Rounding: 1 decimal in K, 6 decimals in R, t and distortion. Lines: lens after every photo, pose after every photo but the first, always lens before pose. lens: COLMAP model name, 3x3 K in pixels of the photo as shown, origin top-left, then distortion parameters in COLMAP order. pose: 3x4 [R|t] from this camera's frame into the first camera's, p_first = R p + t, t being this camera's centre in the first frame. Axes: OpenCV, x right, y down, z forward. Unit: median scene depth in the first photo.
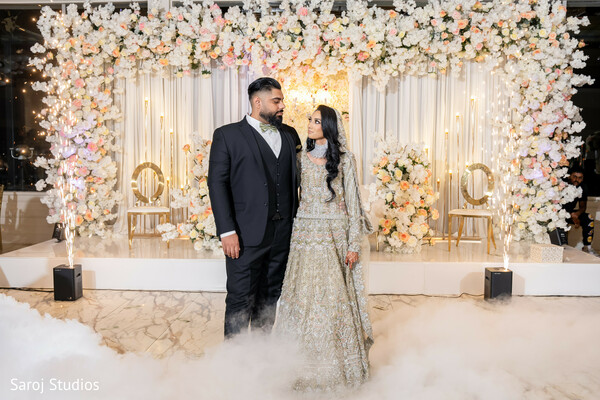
lens RADIAL K [[568.7, 0, 298.1], [0, 568.7, 199.8], [0, 0, 1]] dist [0.006105, 0.000000]
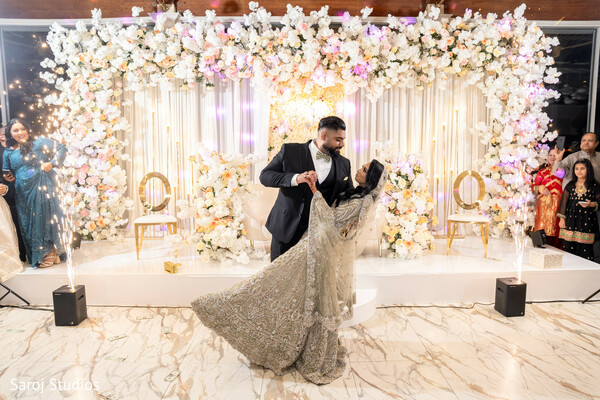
lens RADIAL K [[427.3, 0, 304.6], [0, 427.3, 197.9], [0, 0, 1]] dist [-0.059533, 0.012034]
pose [[0.997953, -0.014115, 0.062377, -0.040526], [0.012491, 0.999574, 0.026360, -0.034821], [-0.062723, -0.025527, 0.997704, 0.208507]]
